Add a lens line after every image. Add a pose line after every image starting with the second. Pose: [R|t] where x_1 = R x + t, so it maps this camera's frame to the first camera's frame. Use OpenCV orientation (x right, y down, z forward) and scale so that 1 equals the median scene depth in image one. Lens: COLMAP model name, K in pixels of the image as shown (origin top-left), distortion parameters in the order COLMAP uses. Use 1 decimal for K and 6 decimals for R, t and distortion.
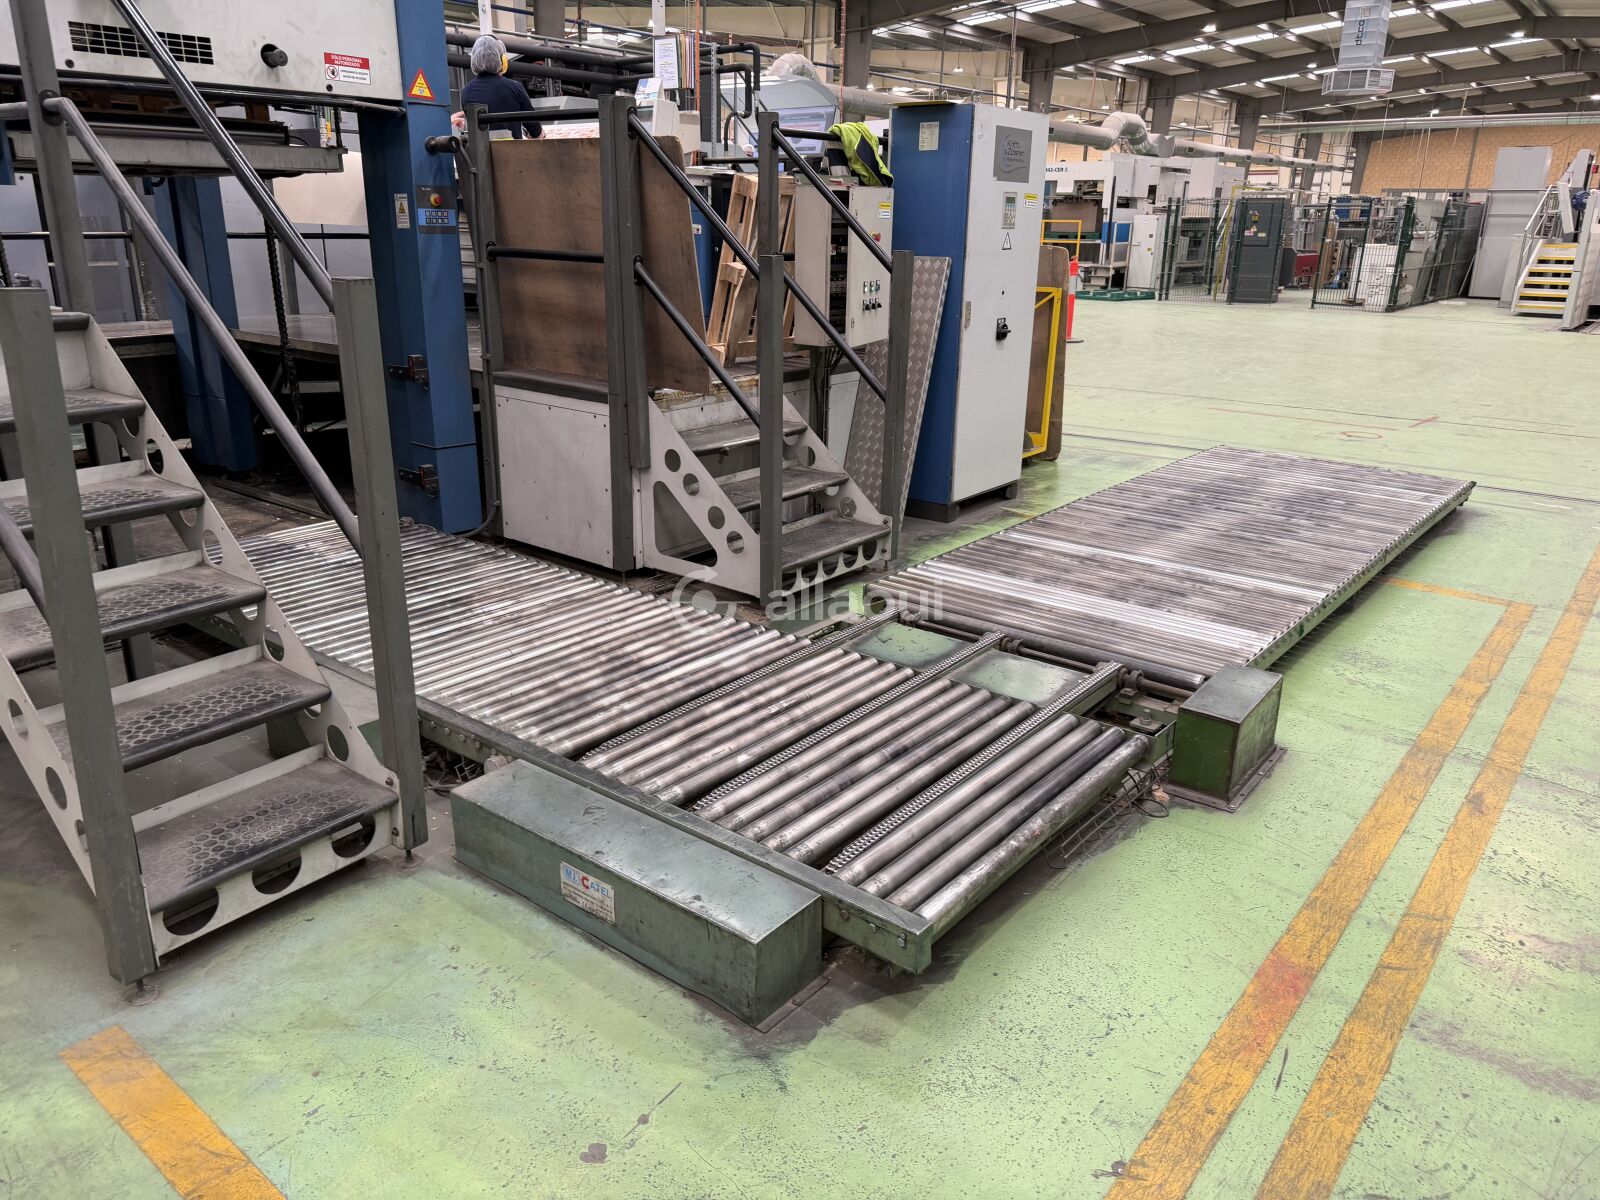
lens RADIAL K [[1133.7, 0, 804.0], [0, 1133.7, 605.5], [0, 0, 1]] dist [0.031638, -0.040725]
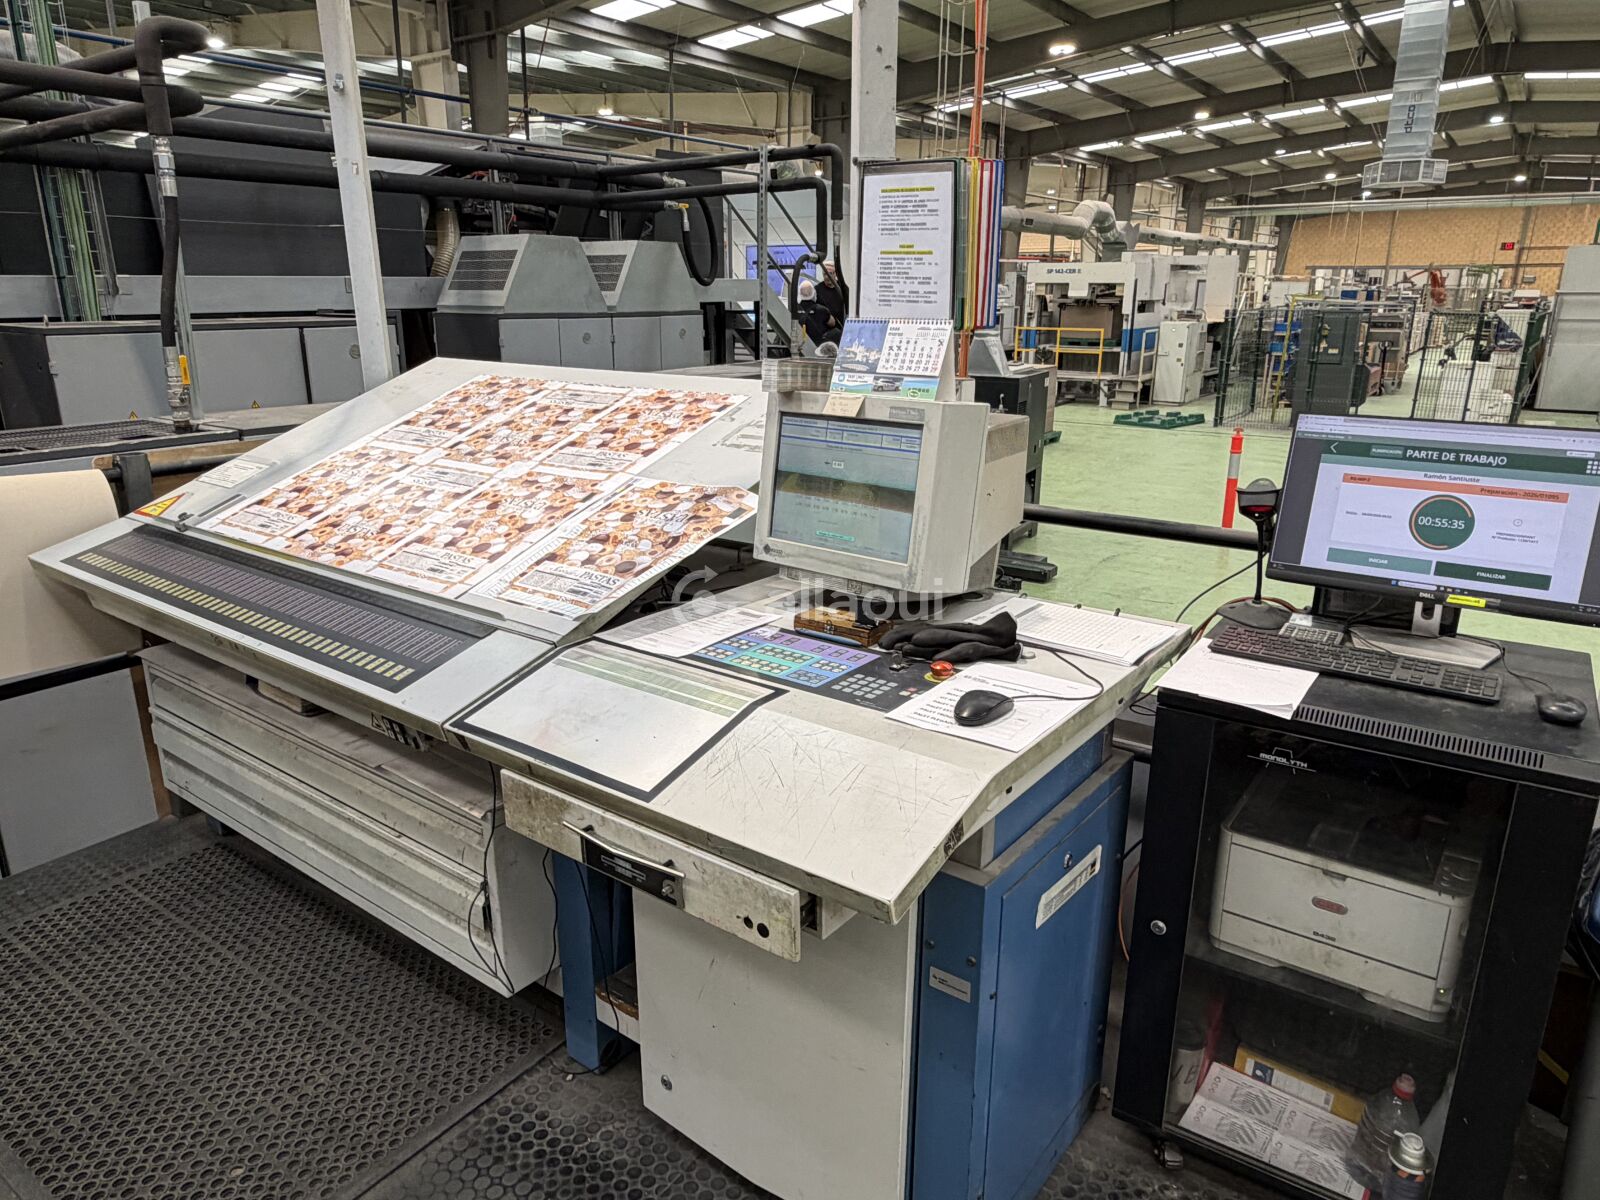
lens RADIAL K [[1036.7, 0, 800.0], [0, 1036.7, 600.0], [0, 0, 1]] dist [0.004665, -0.001093]
pose [[0.997105, -0.034239, 0.067892, -0.050416], [0.036280, 0.998919, -0.029064, -0.108192], [-0.066824, 0.031443, 0.997269, 0.209714]]
